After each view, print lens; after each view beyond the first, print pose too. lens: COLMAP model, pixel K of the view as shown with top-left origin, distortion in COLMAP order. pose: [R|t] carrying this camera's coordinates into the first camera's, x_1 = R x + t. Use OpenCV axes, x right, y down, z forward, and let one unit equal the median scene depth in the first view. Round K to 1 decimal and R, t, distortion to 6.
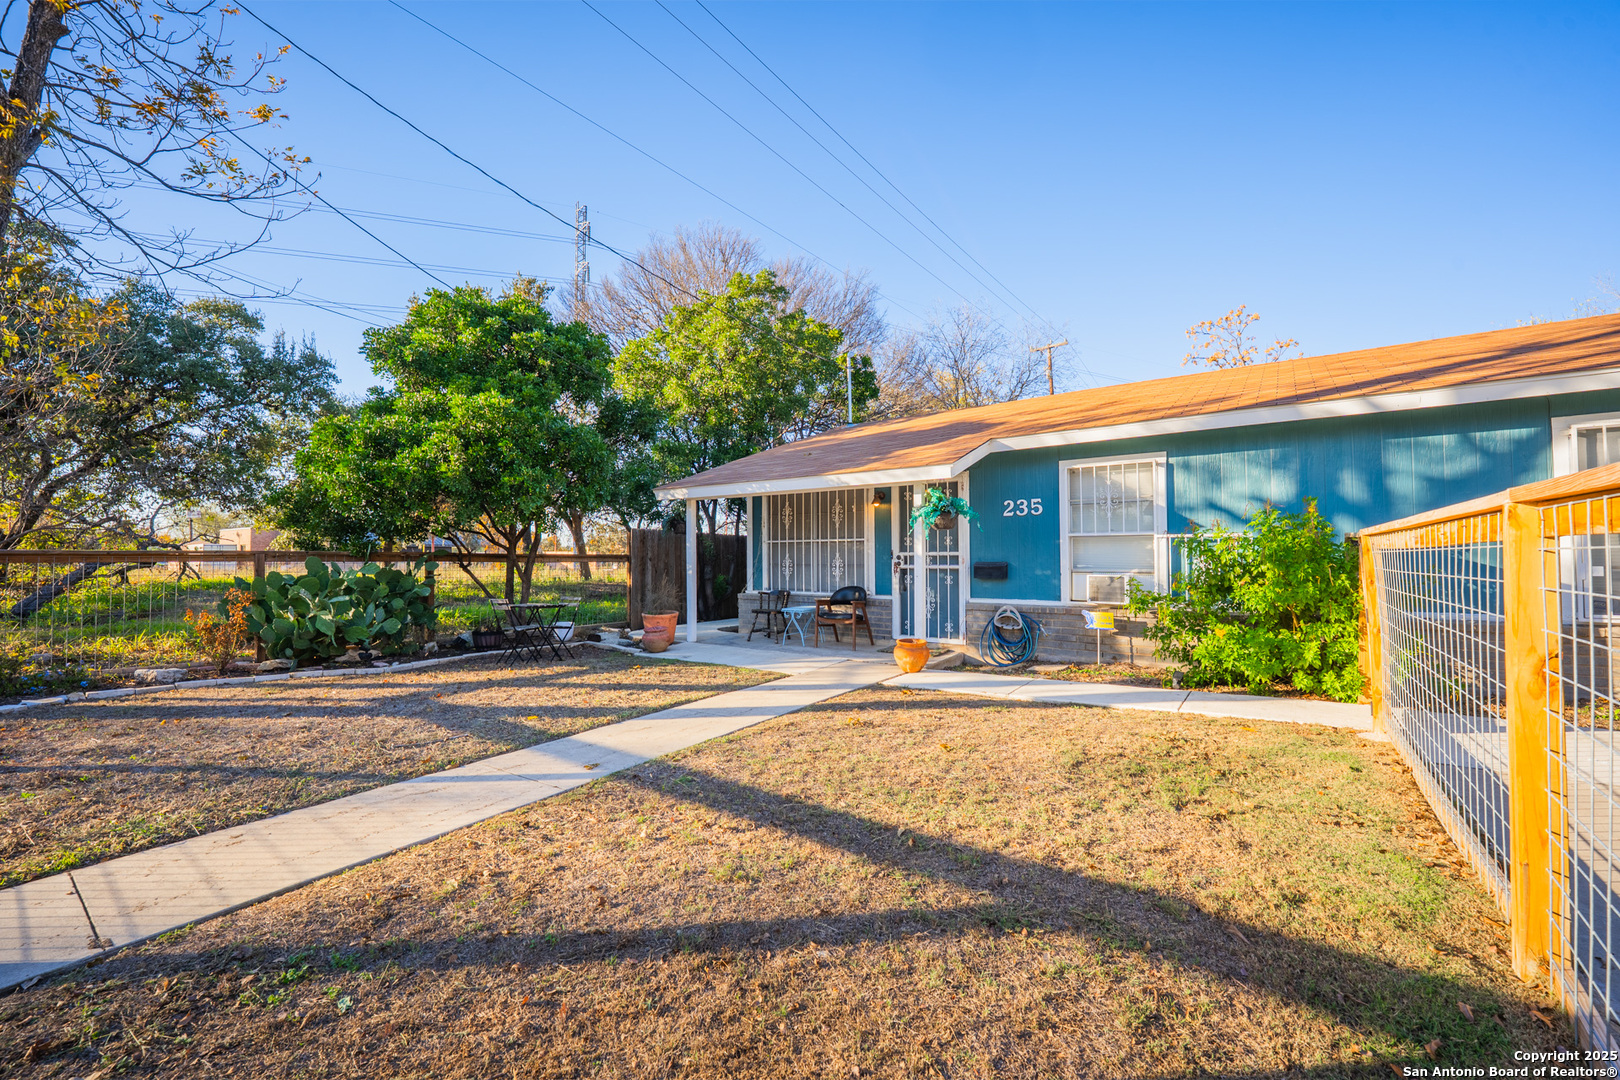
lens RADIAL K [[660.1, 0, 801.2], [0, 660.1, 541.8], [0, 0, 1]] dist [-0.002150, -0.007125]
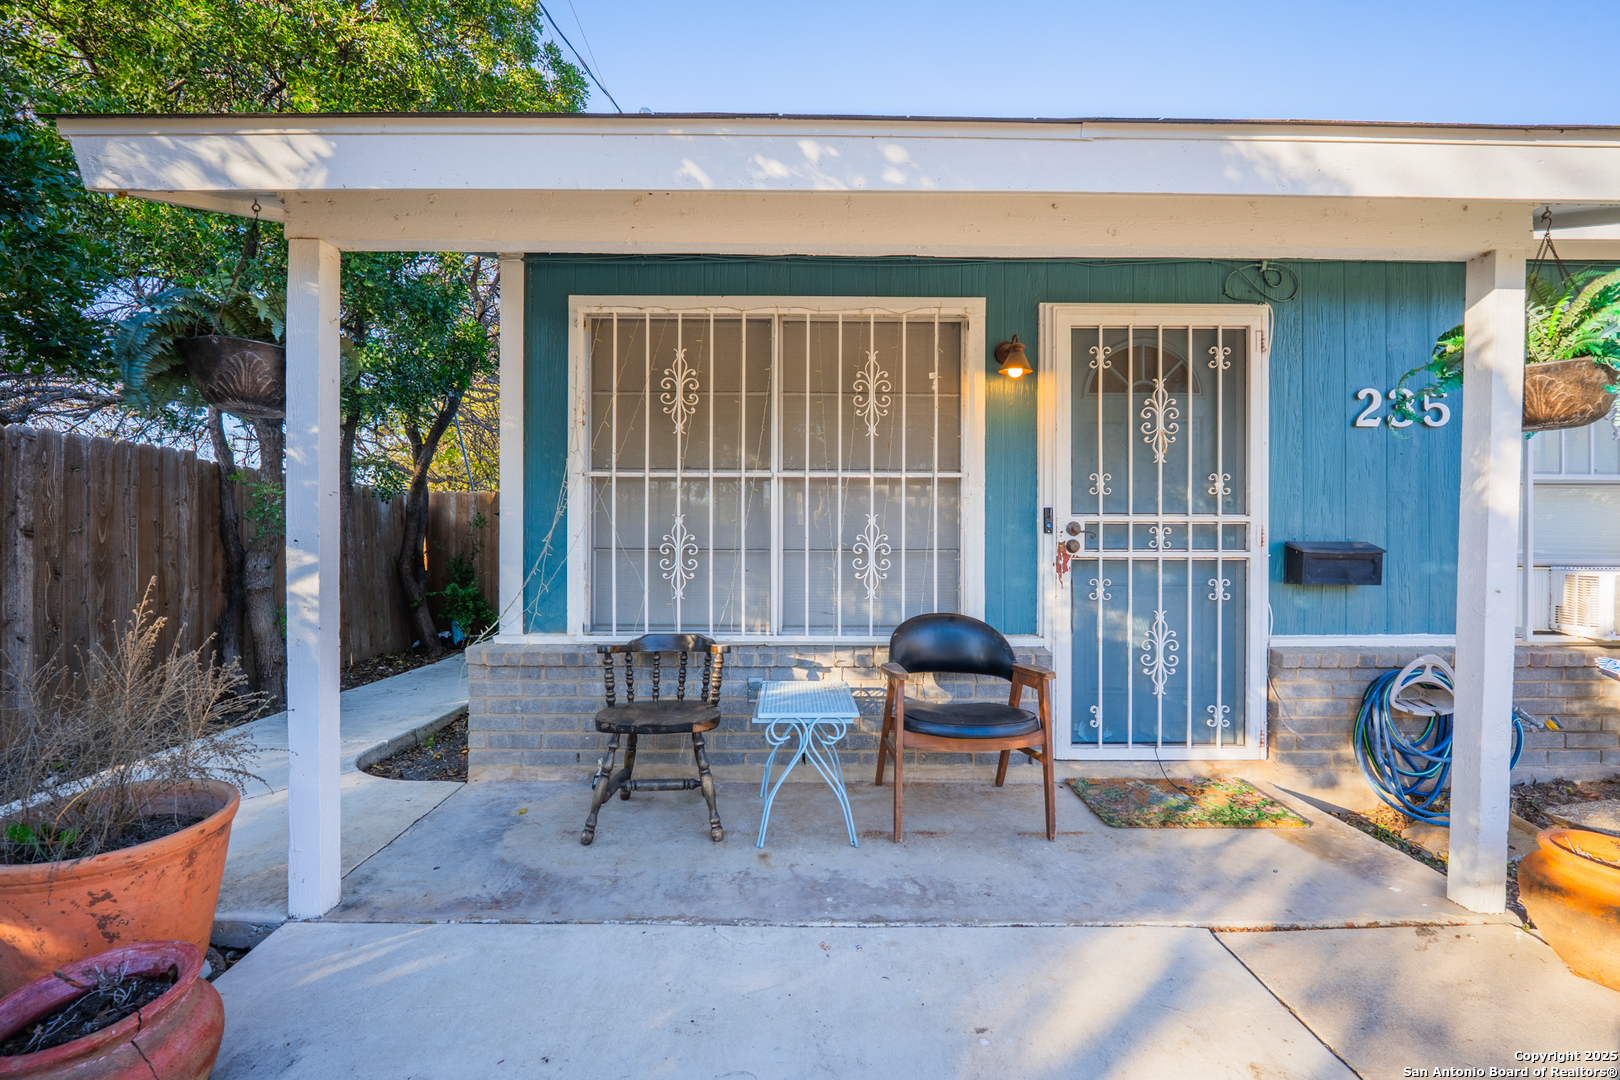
lens RADIAL K [[660.1, 0, 801.2], [0, 660.1, 541.8], [0, 0, 1]] dist [-0.002150, -0.007125]
pose [[0.800947, 0.011818, 0.598618, -0.166220], [-0.021079, 0.999742, 0.008467, 0.028668], [-0.598364, -0.019400, 0.800990, 0.743843]]
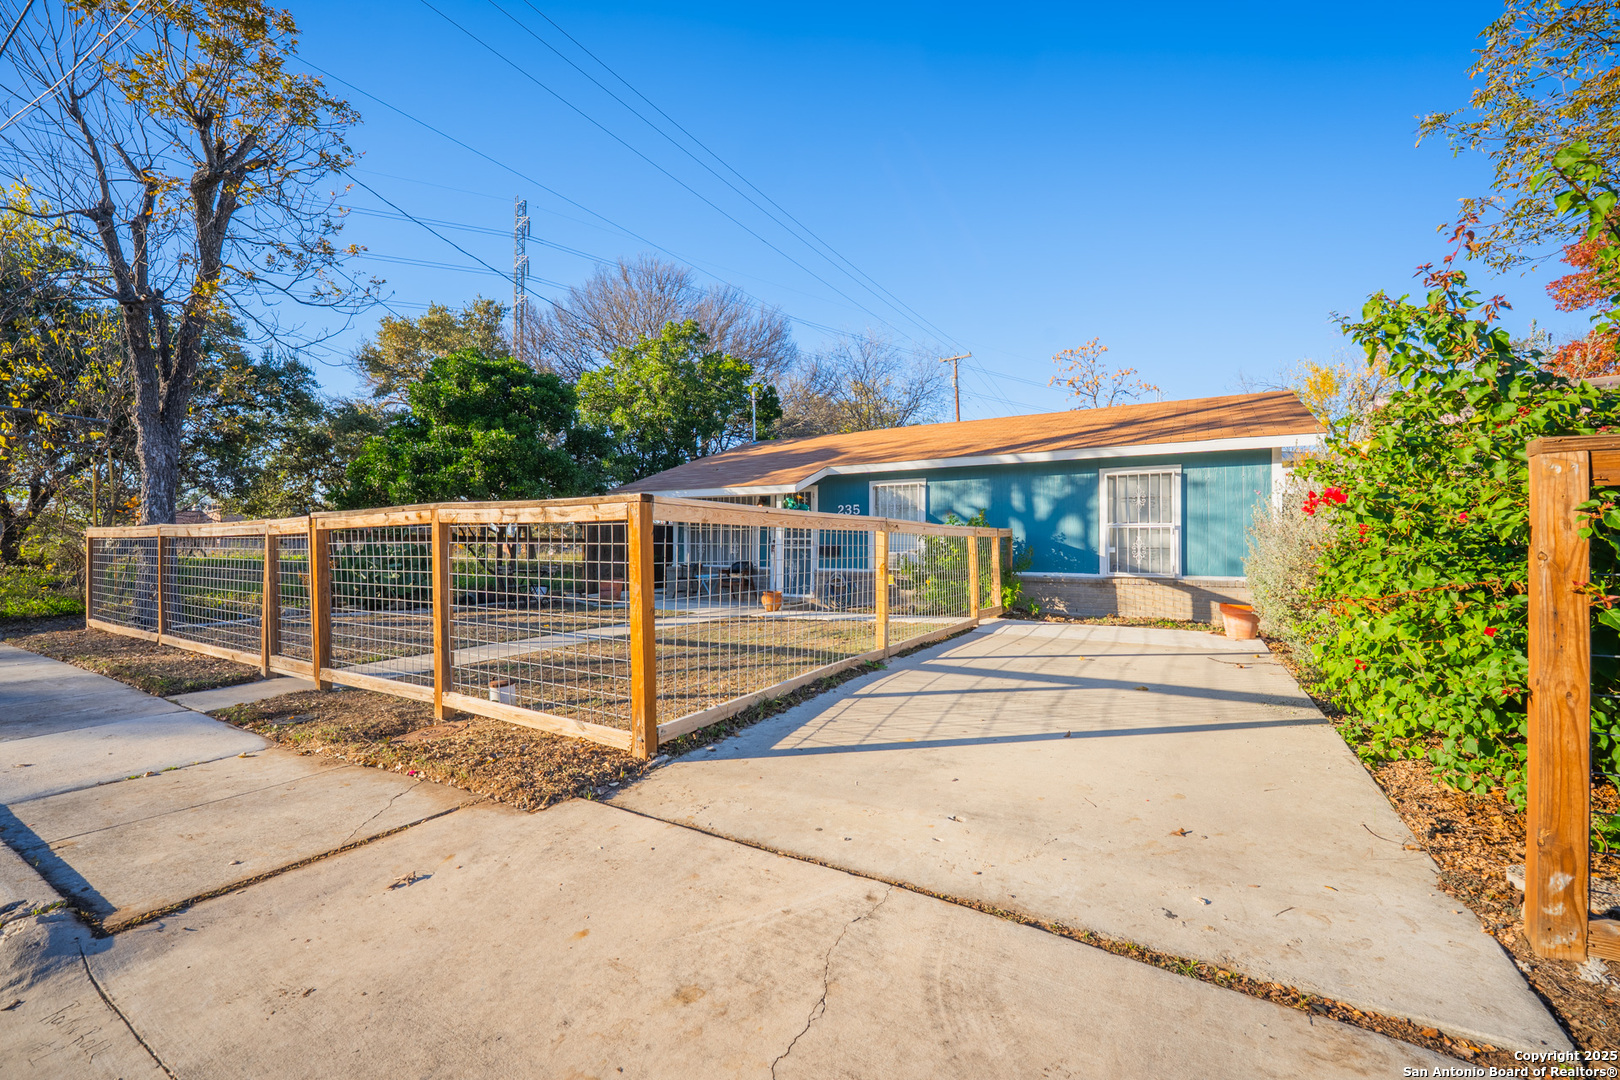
lens RADIAL K [[660.1, 0, 801.2], [0, 660.1, 541.8], [0, 0, 1]] dist [-0.002150, -0.007125]
pose [[0.995597, 0.008121, 0.093379, 0.063227], [-0.009791, 0.999800, 0.017441, -0.002064], [-0.093219, -0.018279, 0.995478, -0.465281]]
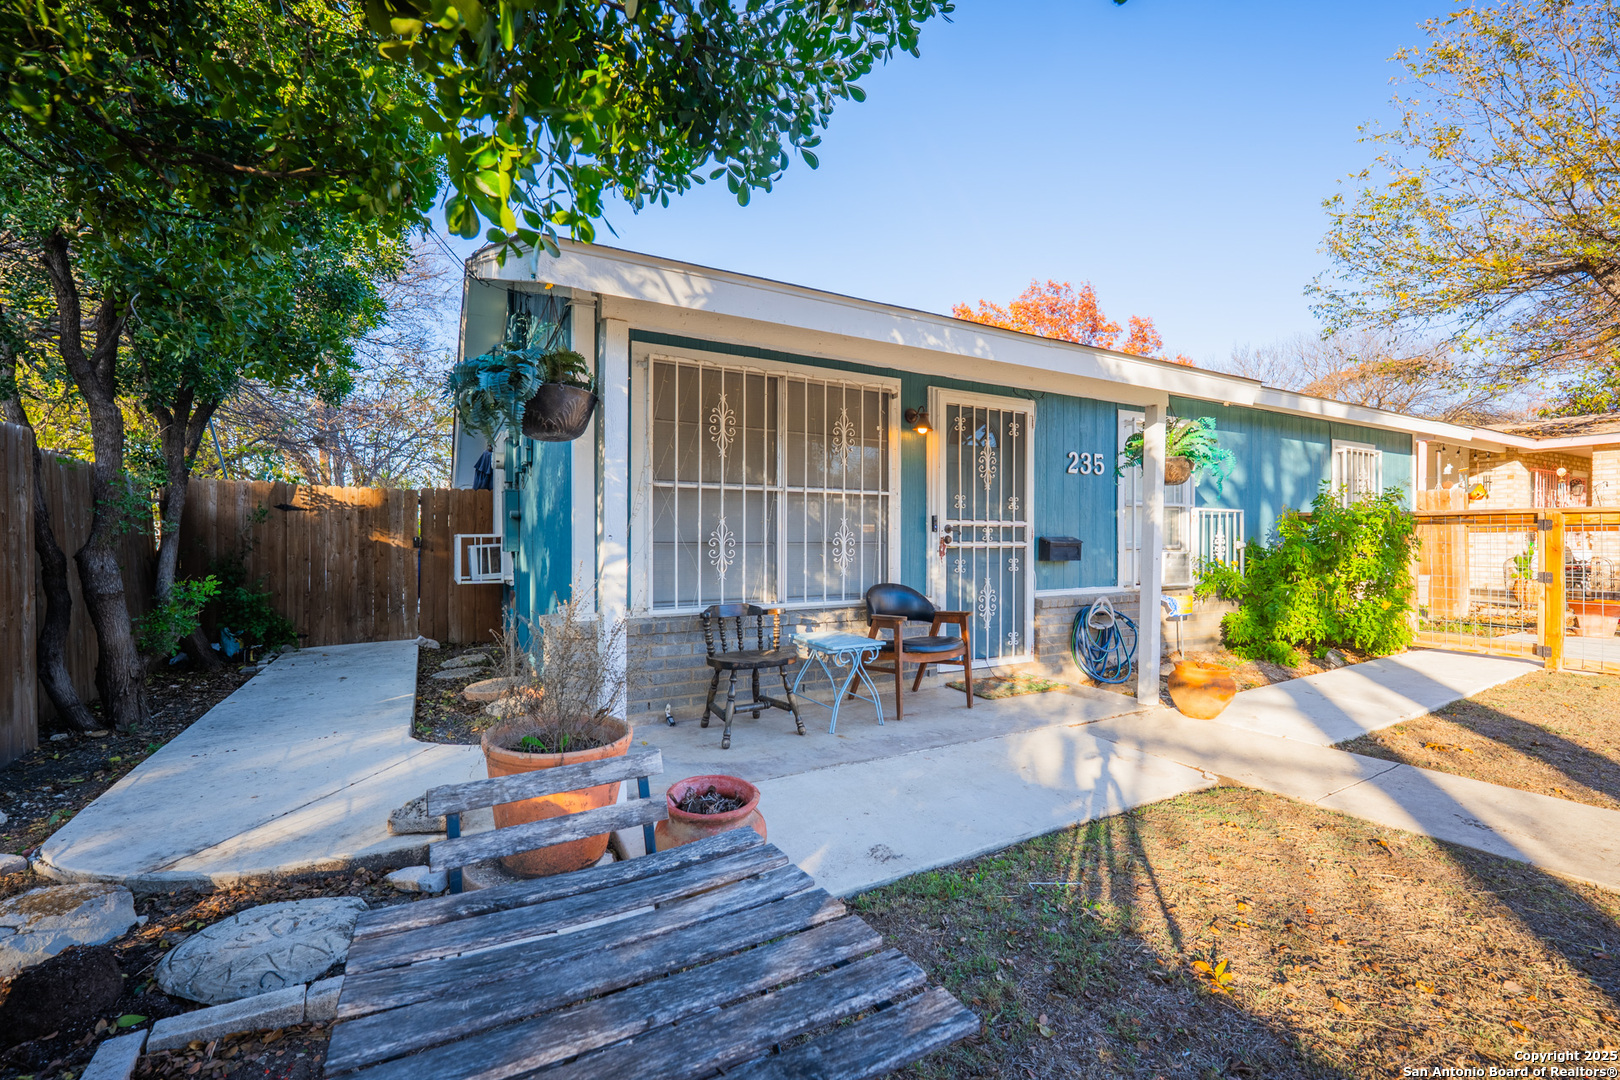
lens RADIAL K [[676.5, 0, 797.6], [0, 676.5, 542.2], [0, 0, 1]] dist [-0.003178, -0.000363]
pose [[0.423864, 0.005004, 0.905712, -0.403478], [-0.021448, 0.999760, 0.004514, 0.032874], [-0.905472, -0.021339, 0.423870, 0.804259]]
